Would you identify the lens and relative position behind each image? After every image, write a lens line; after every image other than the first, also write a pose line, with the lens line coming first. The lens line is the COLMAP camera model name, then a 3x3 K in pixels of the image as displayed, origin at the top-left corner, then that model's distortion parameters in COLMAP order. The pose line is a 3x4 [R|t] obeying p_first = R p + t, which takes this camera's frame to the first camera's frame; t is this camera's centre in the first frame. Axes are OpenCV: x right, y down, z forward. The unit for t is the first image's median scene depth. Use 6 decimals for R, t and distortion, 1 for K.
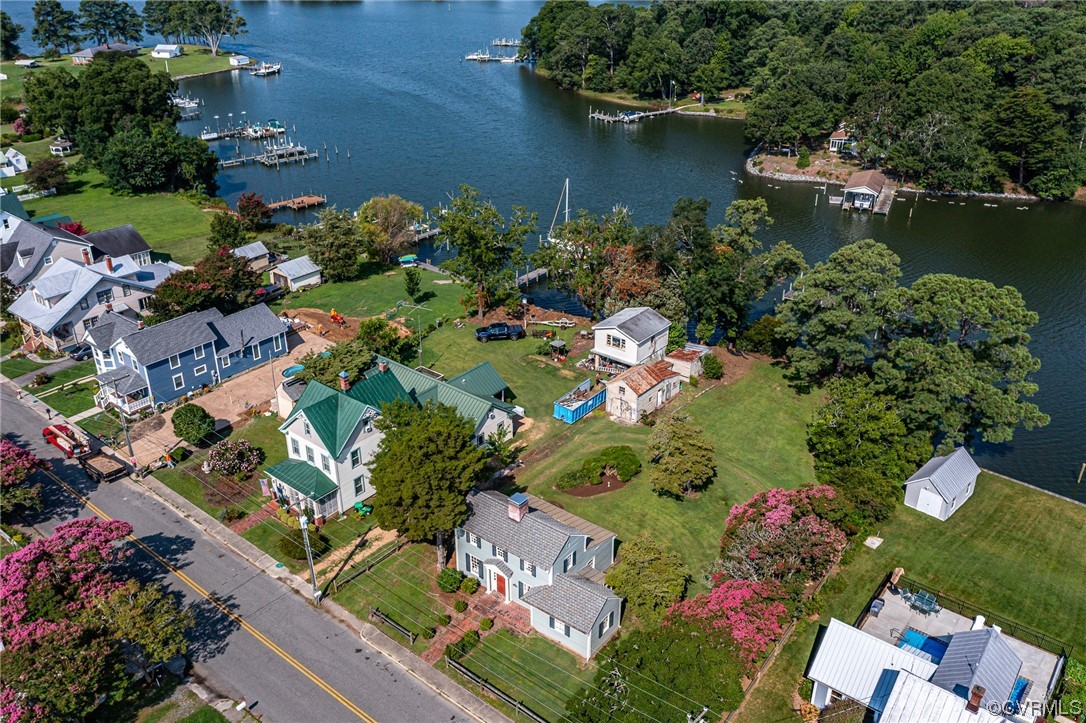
lens RADIAL K [[880.7, 0, 543.0], [0, 880.7, 361.5], [0, 0, 1]] dist [-0.008546, -0.002602]
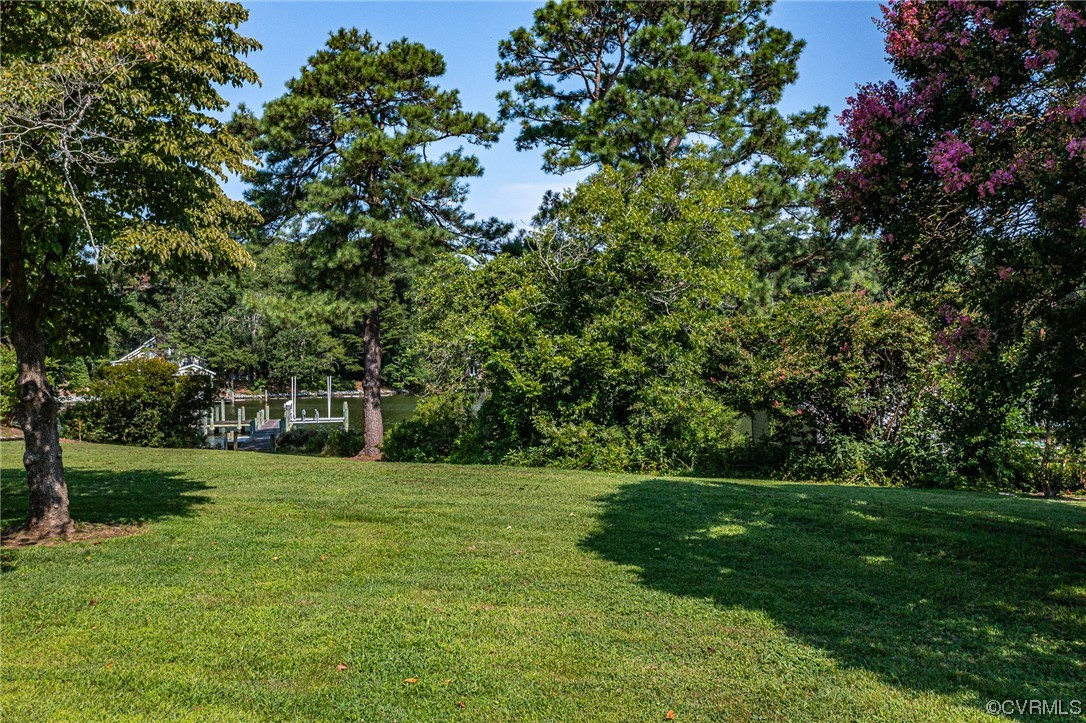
lens RADIAL K [[875.2, 0, 543.0], [0, 875.2, 361.5], [0, 0, 1]] dist [-0.013581, 0.001364]
pose [[0.679097, -0.017464, 0.733841, 0.054275], [0.343567, 0.891017, -0.296732, 0.082293], [-0.648682, 0.453634, 0.611087, 0.393091]]
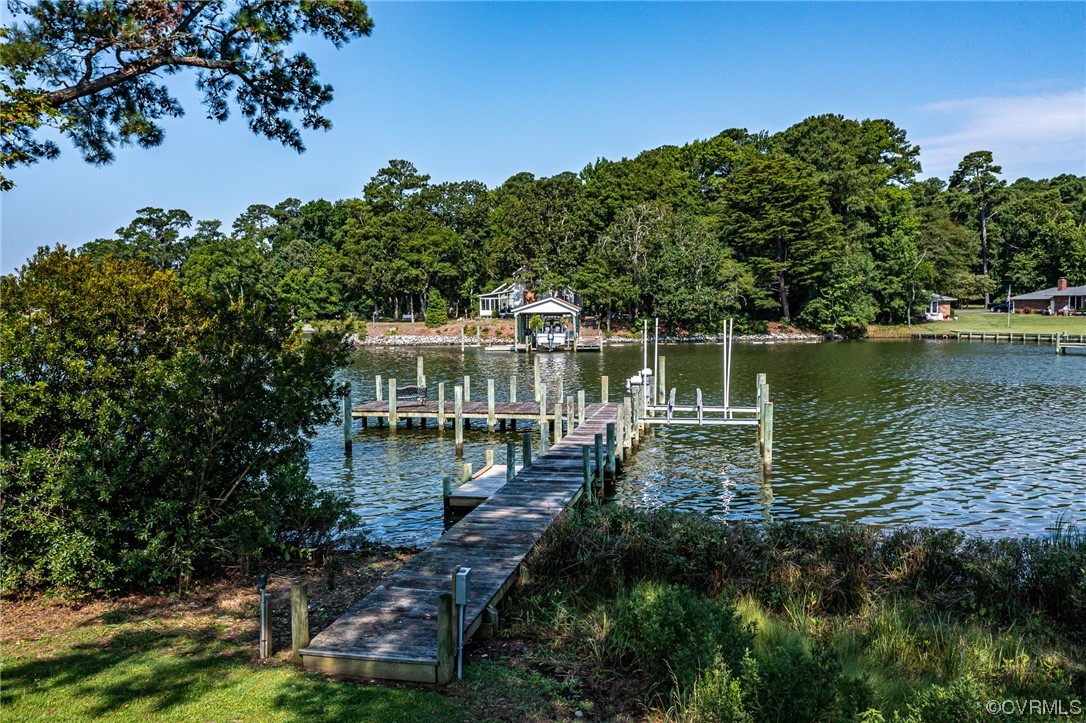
lens RADIAL K [[875.2, 0, 543.0], [0, 875.2, 361.5], [0, 0, 1]] dist [-0.013581, 0.001364]
pose [[0.932829, -0.041516, 0.357920, 0.172607], [0.177438, 0.917475, -0.356028, 0.008414], [-0.313602, 0.395622, 0.863214, 0.553234]]
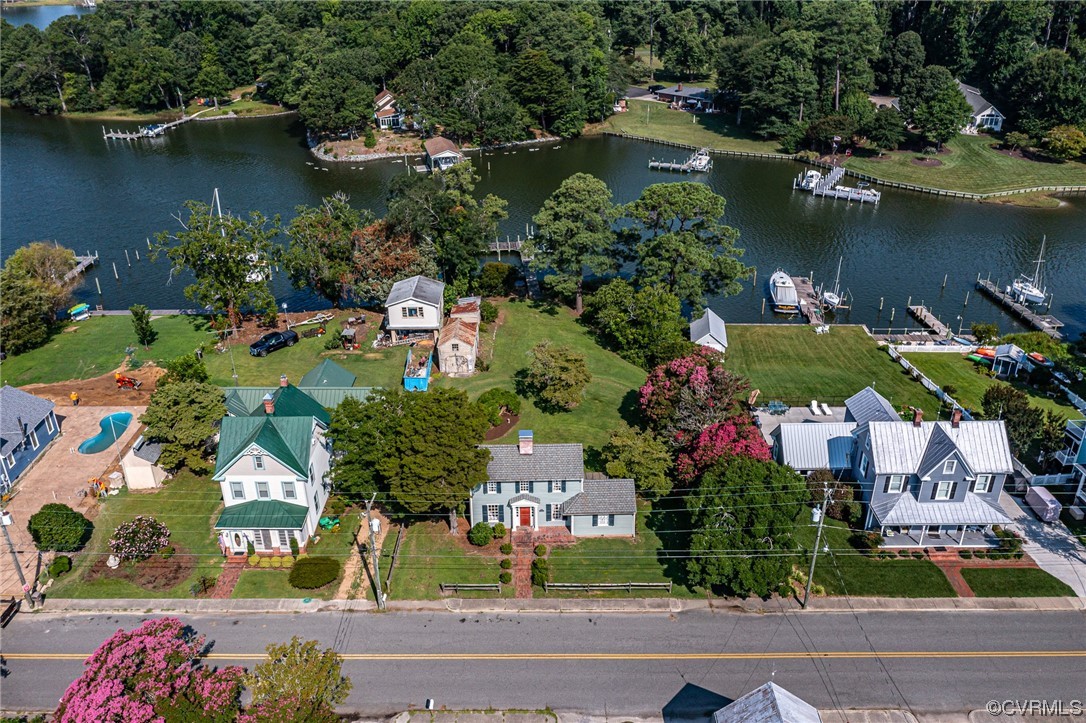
lens RADIAL K [[875.2, 0, 543.0], [0, 875.2, 361.5], [0, 0, 1]] dist [-0.013581, 0.001364]
pose [[0.784198, -0.294995, 0.545905, -0.214410], [0.294050, 0.951381, 0.091699, -0.008866], [-0.546415, 0.088613, 0.832814, 0.025493]]
